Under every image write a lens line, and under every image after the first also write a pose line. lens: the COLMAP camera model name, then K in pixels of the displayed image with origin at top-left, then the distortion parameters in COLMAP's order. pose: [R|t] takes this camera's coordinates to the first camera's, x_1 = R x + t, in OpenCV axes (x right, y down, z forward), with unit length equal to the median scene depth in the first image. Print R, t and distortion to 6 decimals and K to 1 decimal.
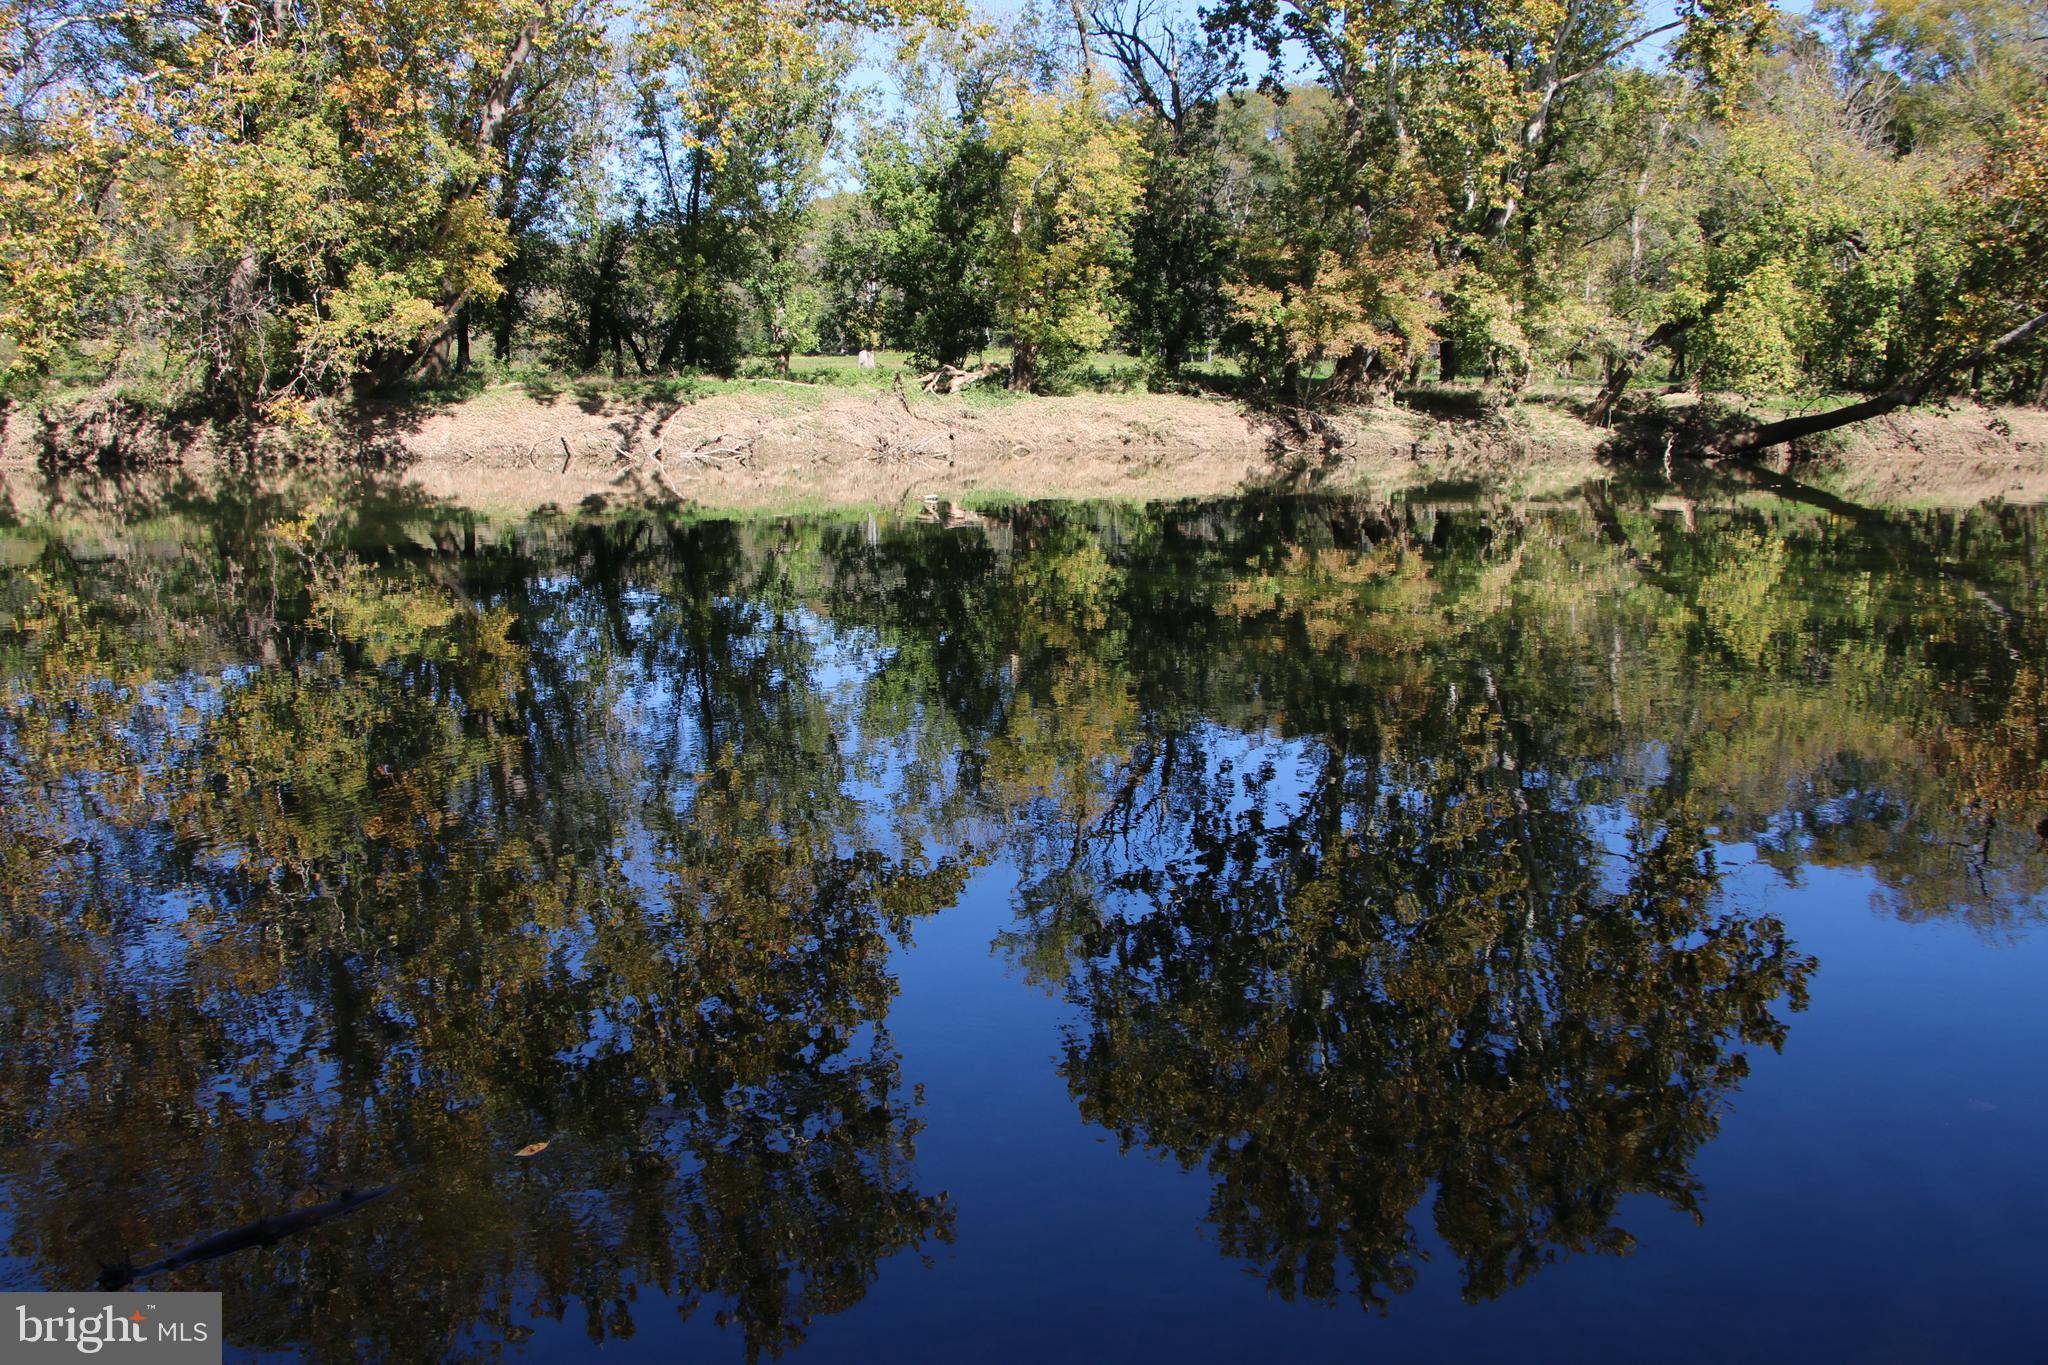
lens RADIAL K [[1712.8, 0, 1014.3], [0, 1712.8, 688.1], [0, 0, 1]] dist [-0.180445, 0.177442]
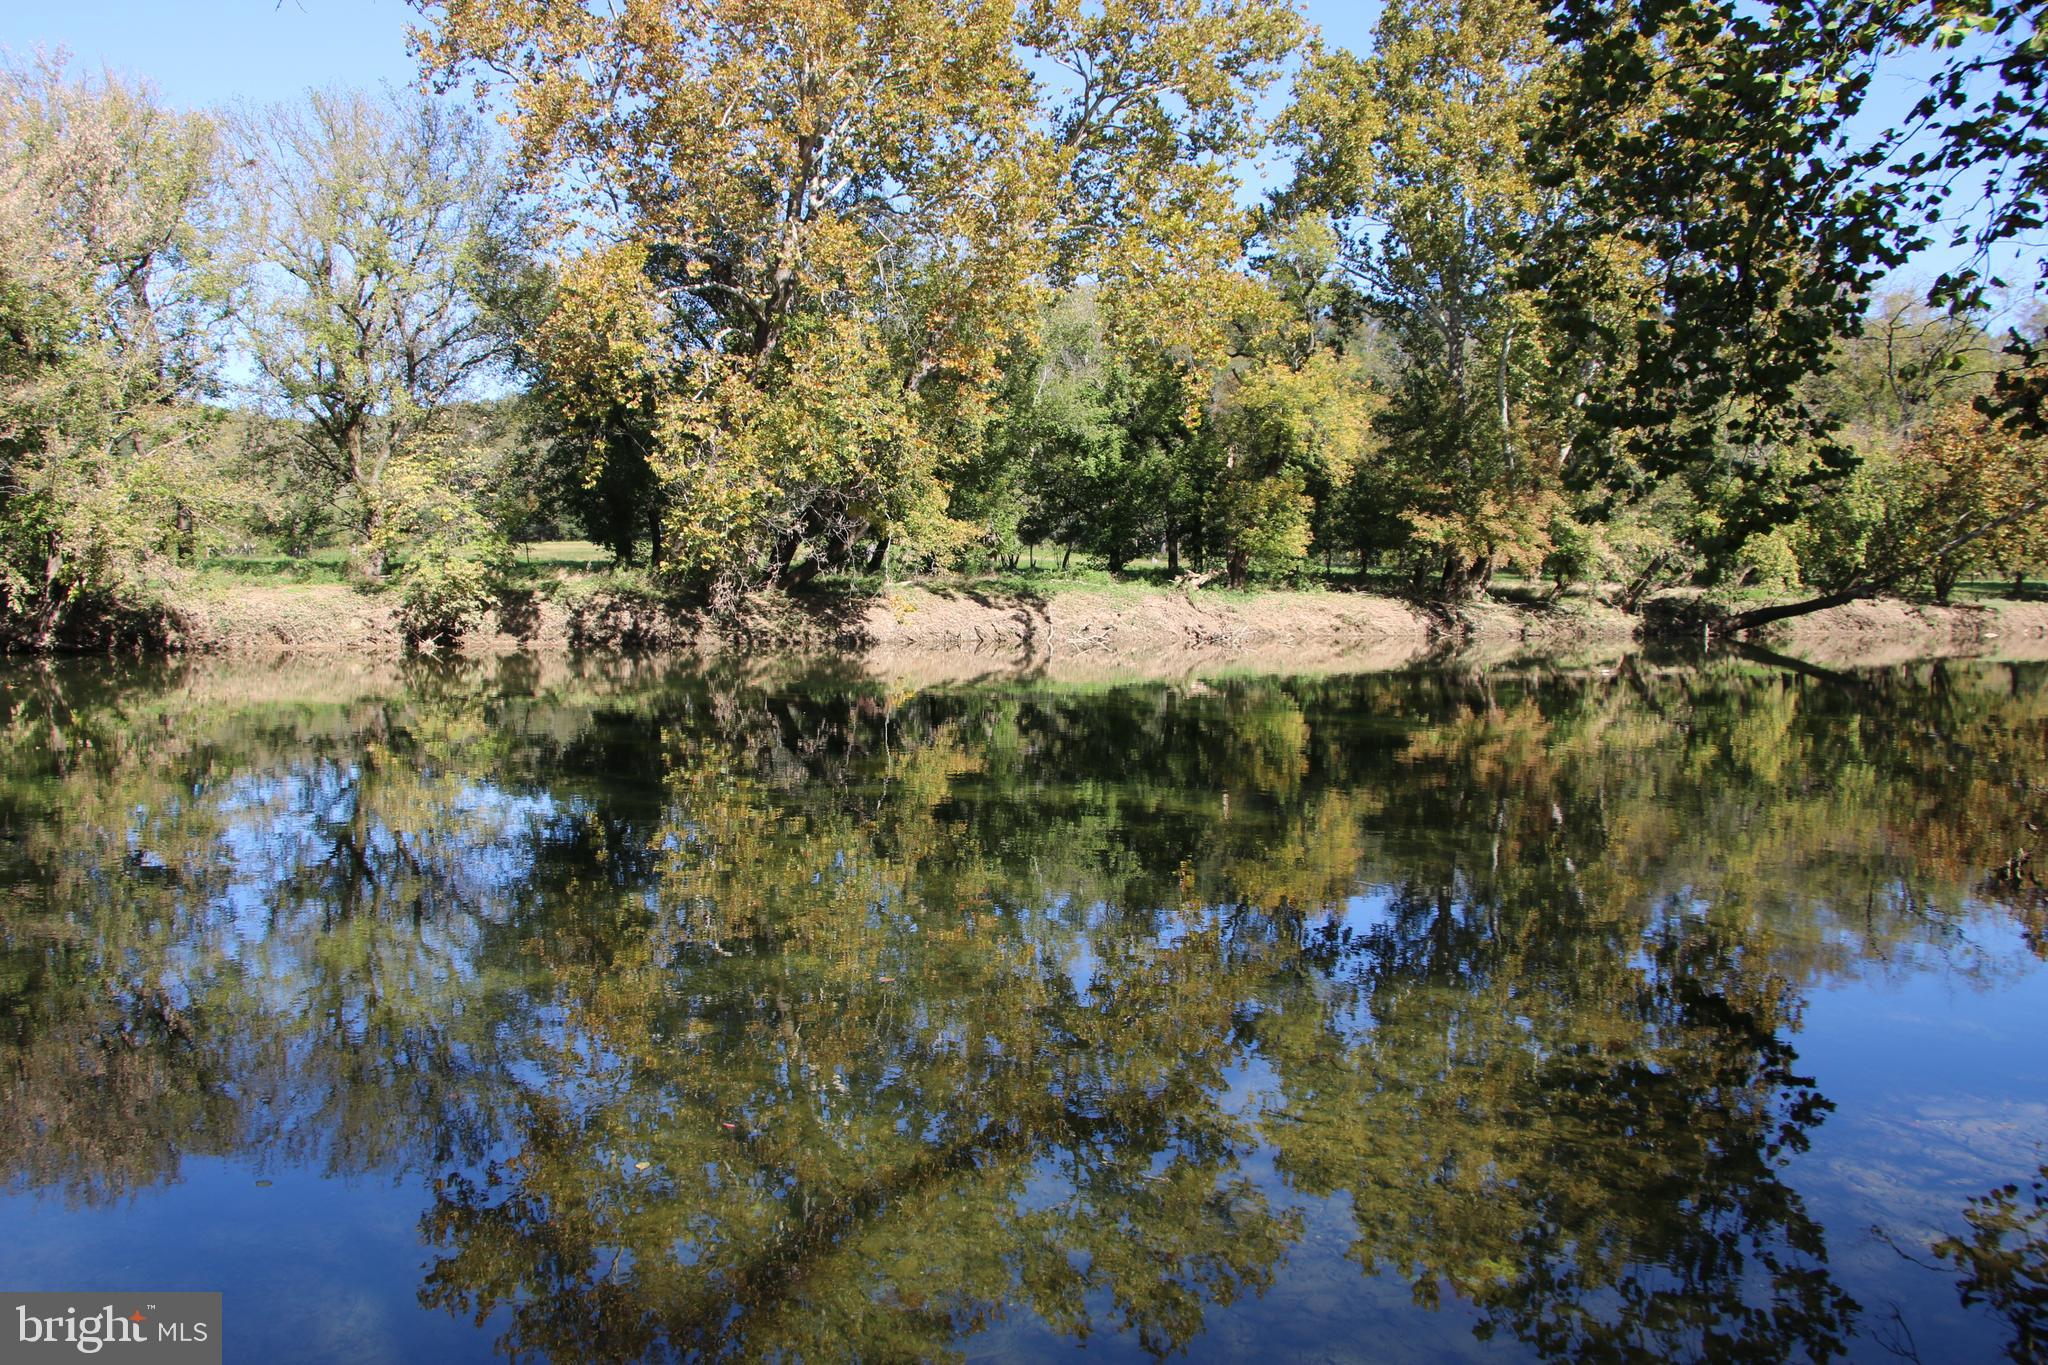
lens RADIAL K [[1712.8, 0, 1014.3], [0, 1712.8, 688.1], [0, 0, 1]] dist [-0.180445, 0.177442]
pose [[0.974538, -0.009731, 0.224009, -0.591079], [0.031870, 0.994926, -0.095429, 0.021939], [-0.221944, 0.100138, 0.969904, -0.264990]]
